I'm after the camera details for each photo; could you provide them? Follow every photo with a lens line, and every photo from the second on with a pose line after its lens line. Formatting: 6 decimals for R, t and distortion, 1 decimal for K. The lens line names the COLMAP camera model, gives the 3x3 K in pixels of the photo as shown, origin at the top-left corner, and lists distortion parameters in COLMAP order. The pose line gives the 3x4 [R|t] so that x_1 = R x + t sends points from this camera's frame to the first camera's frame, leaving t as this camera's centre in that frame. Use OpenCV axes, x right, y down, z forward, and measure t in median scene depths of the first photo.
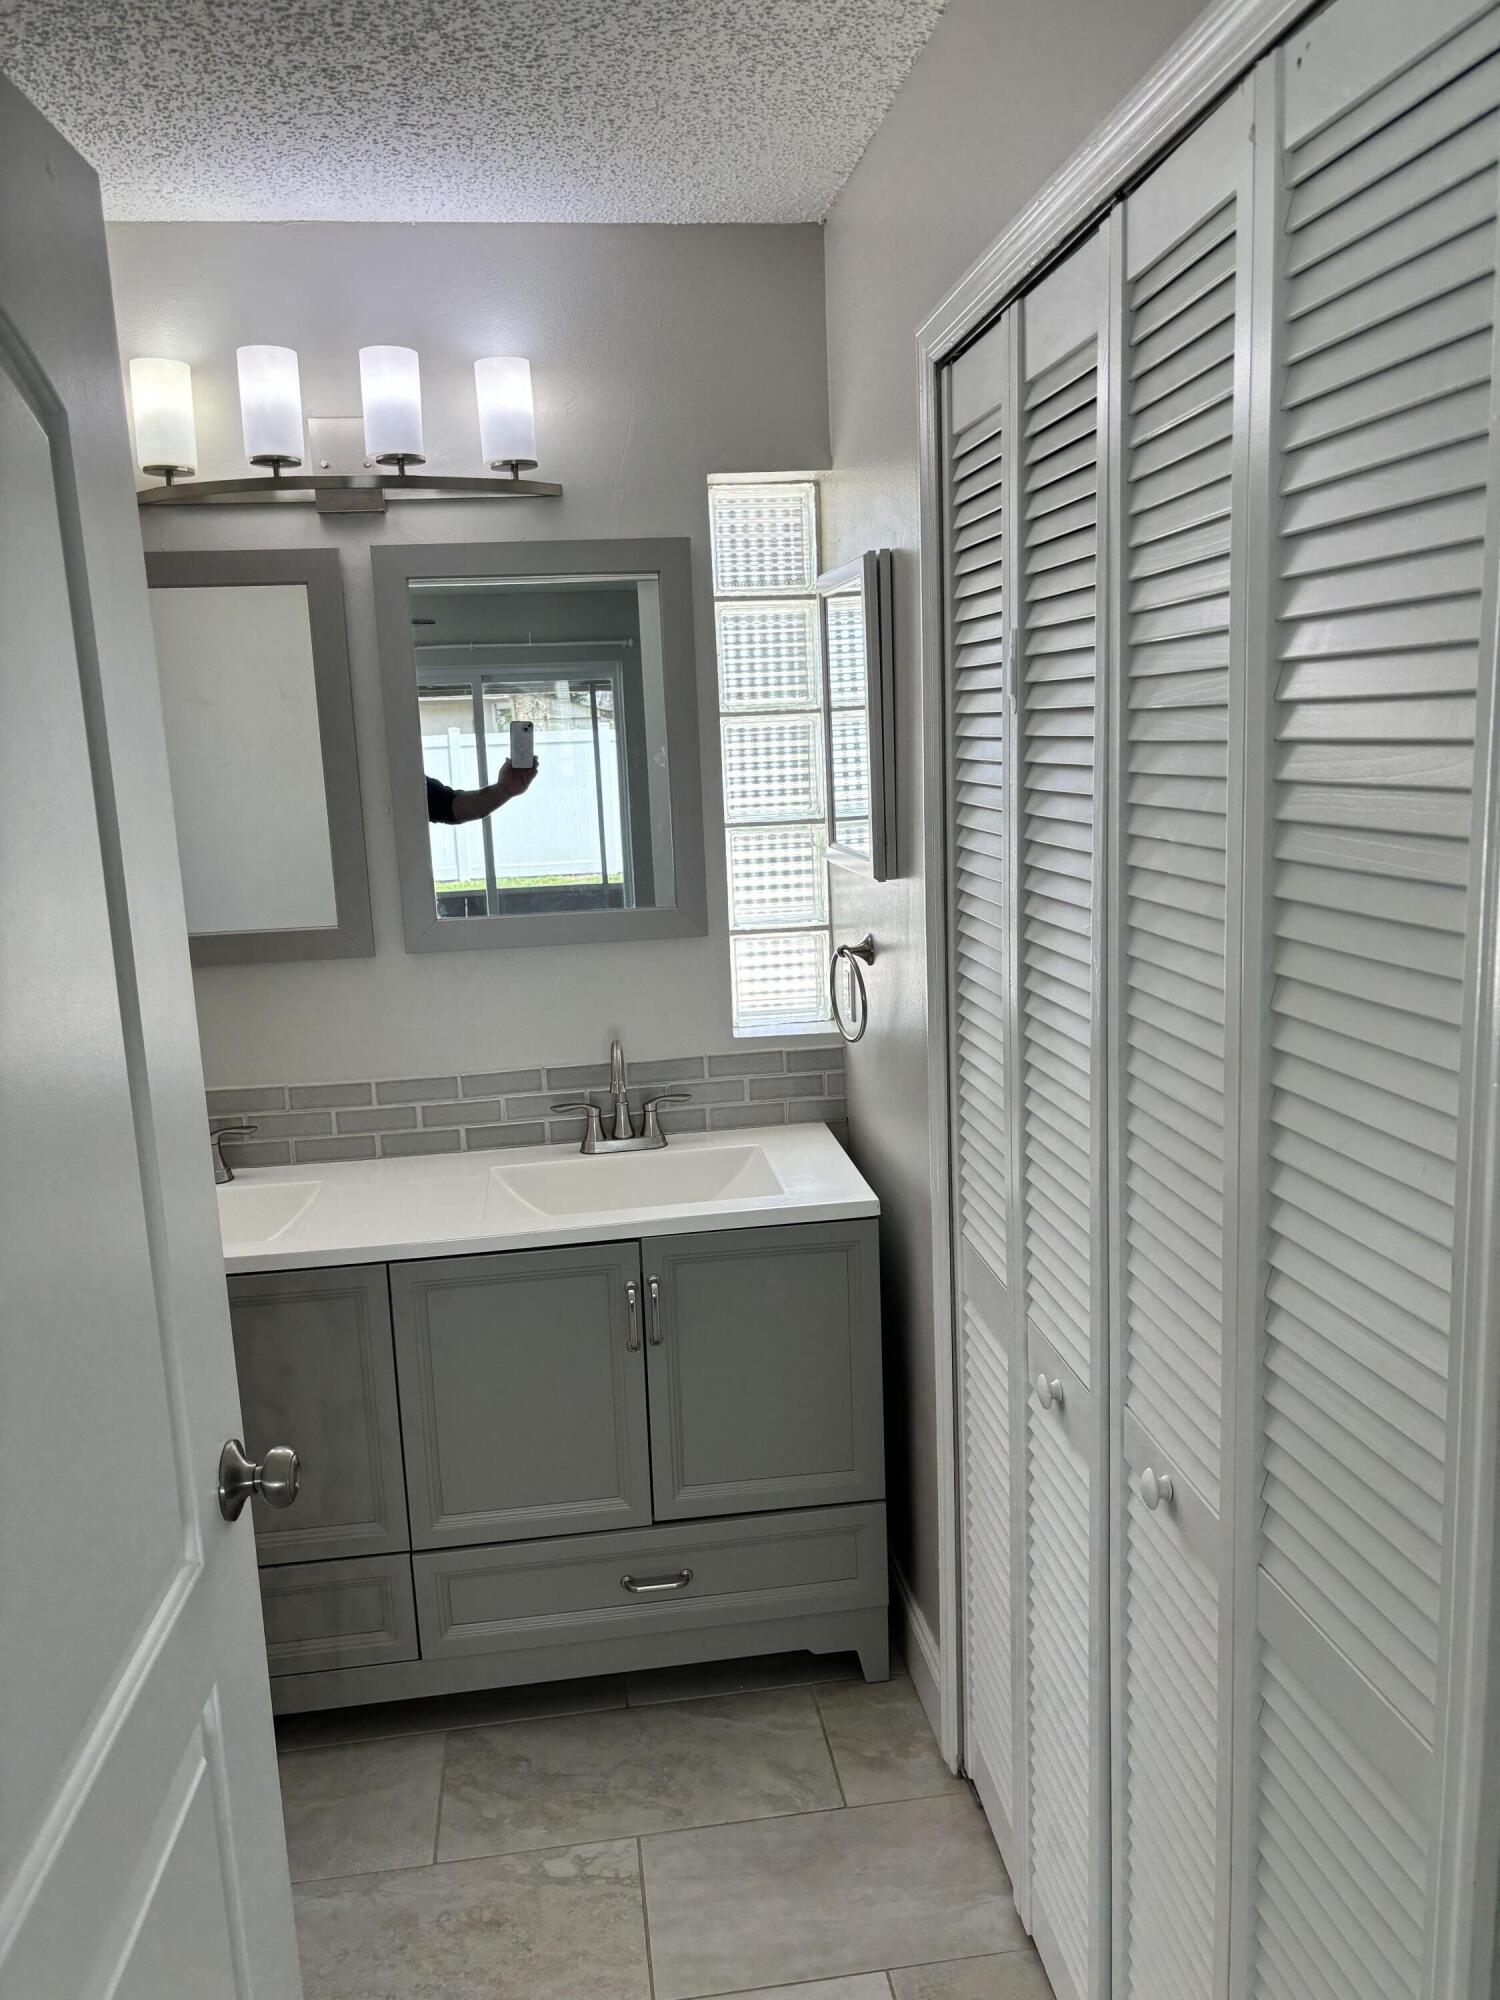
lens RADIAL K [[1509.6, 0, 744.8], [0, 1509.6, 1012.0], [0, 0, 1]] dist [0.067554, -0.069990]
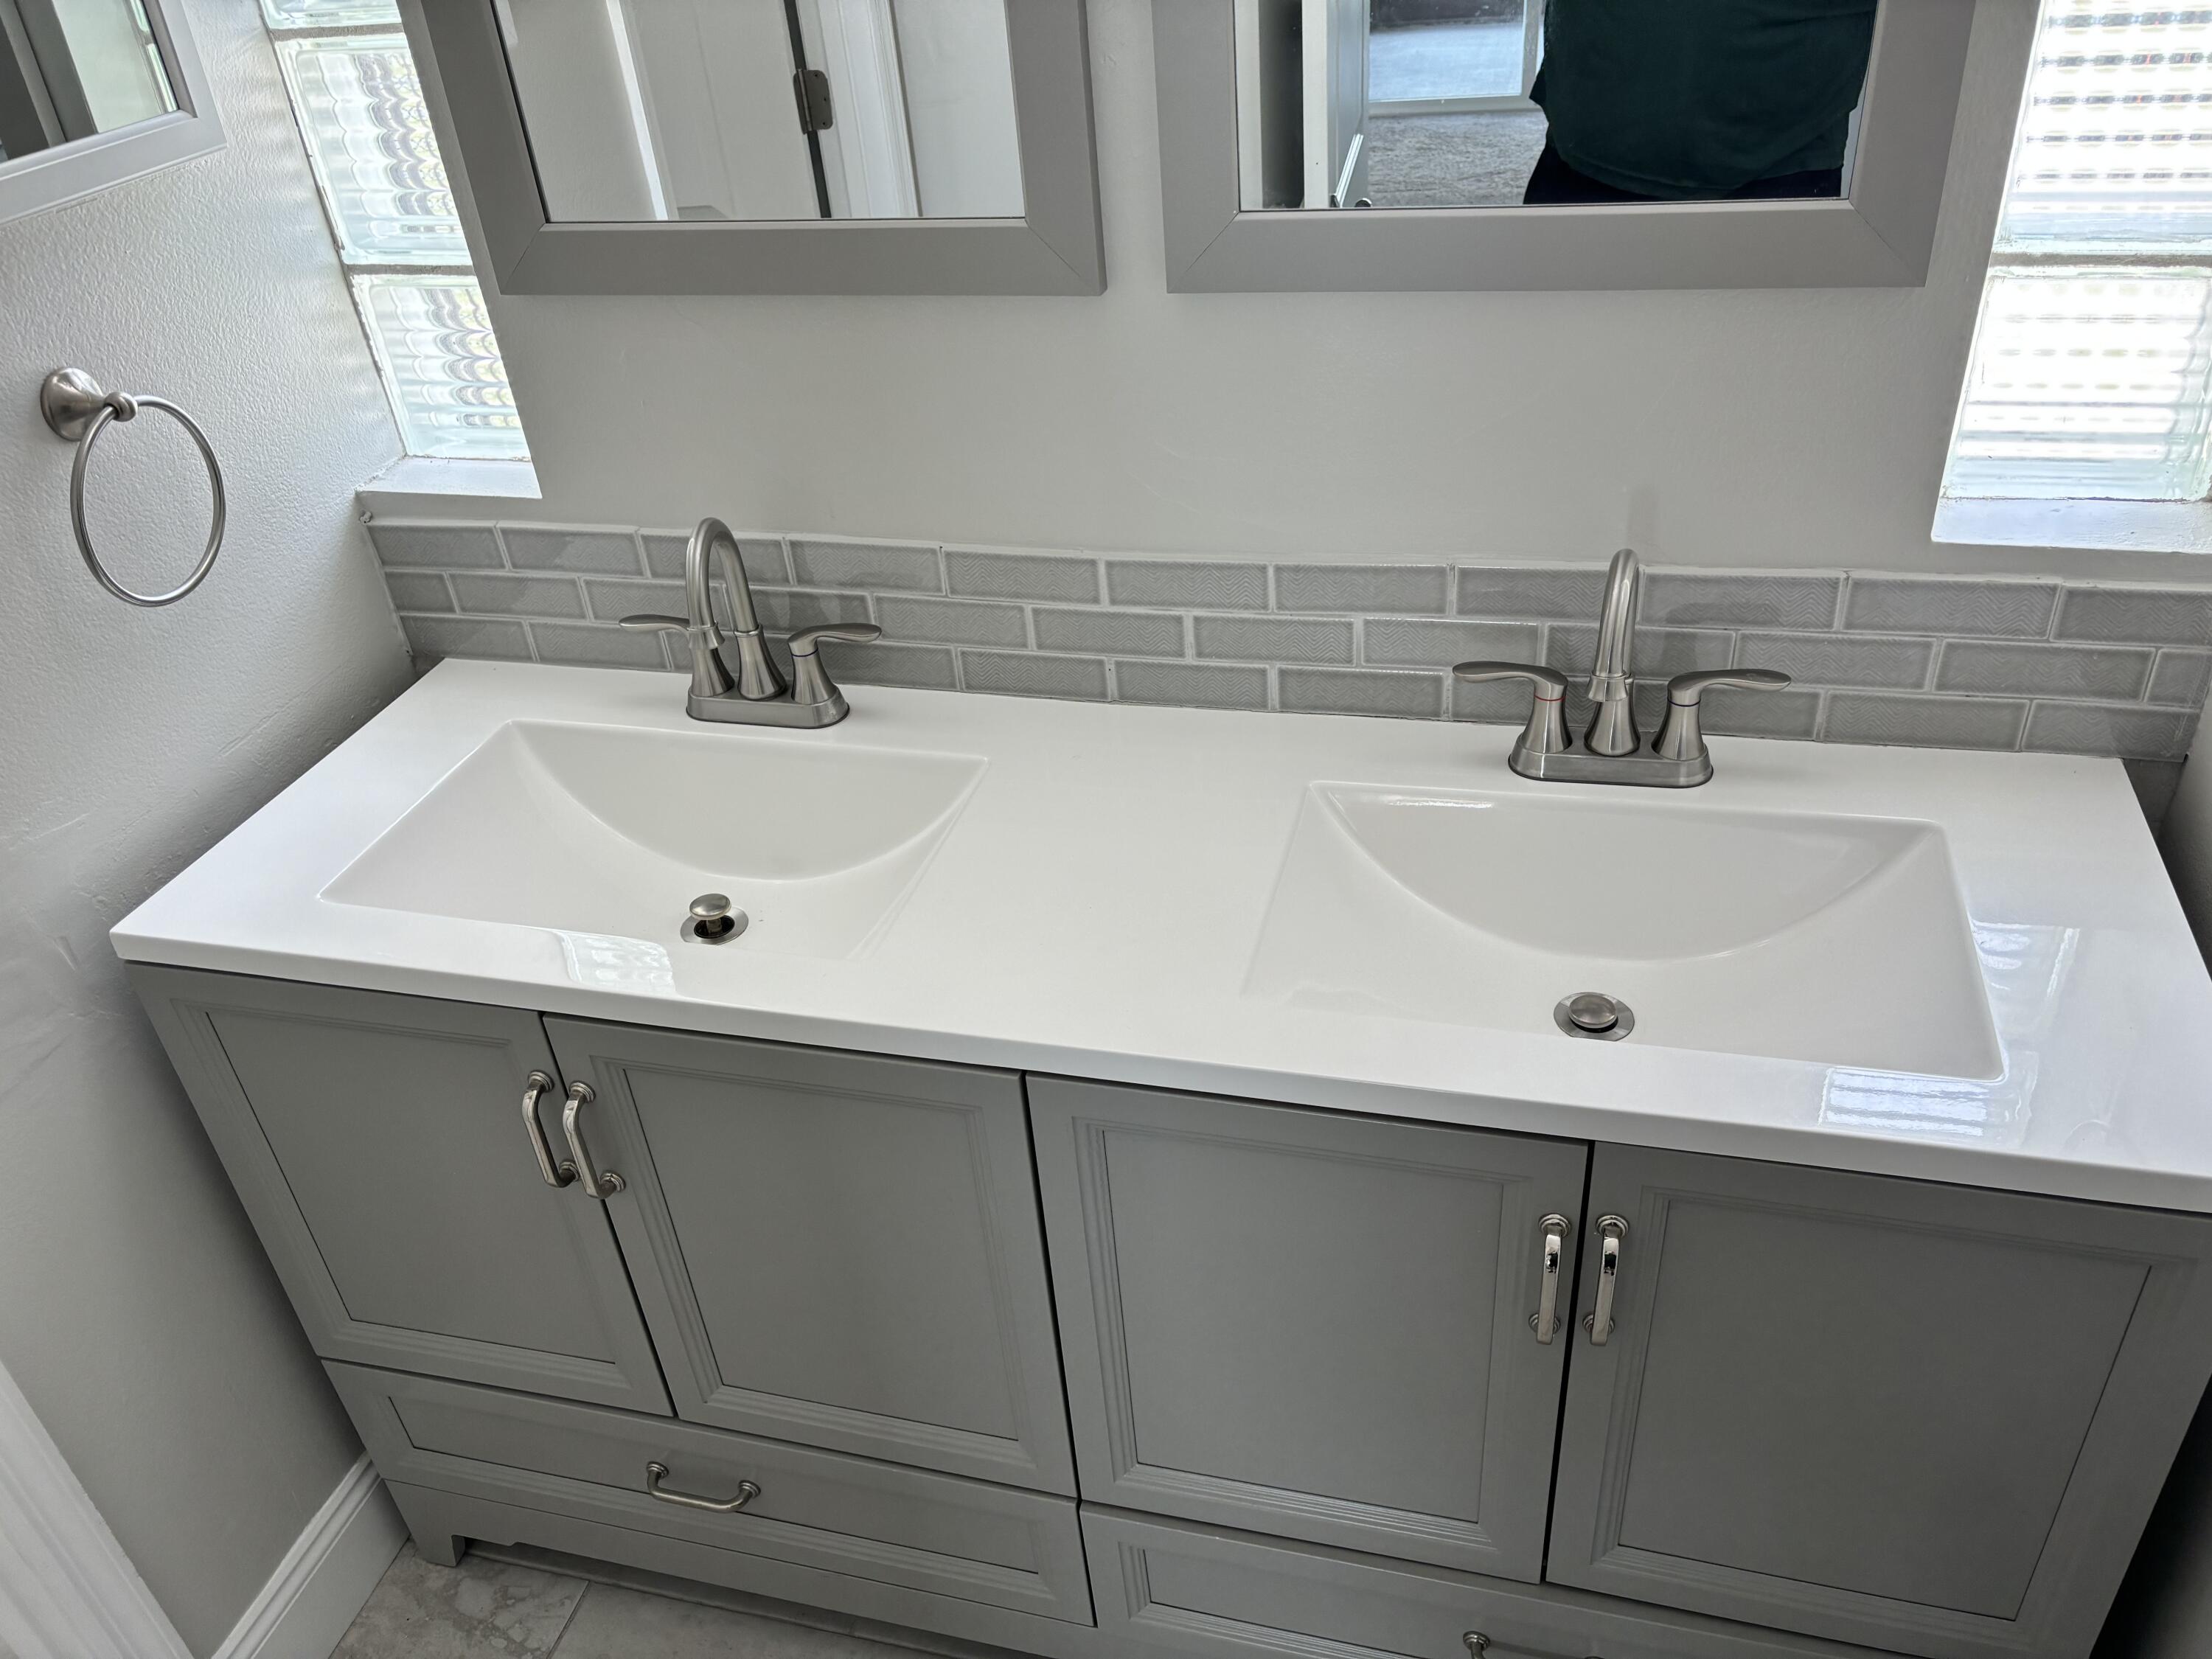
lens RADIAL K [[1669.6, 0, 1116.0], [0, 1669.6, 835.0], [0, 0, 1]] dist [0.067554, -0.069990]
pose [[0.922903, 0.183062, -0.338730, -0.041850], [-0.030253, 0.911502, 0.410182, -0.093231], [0.383841, -0.368310, 0.846766, 0.509047]]
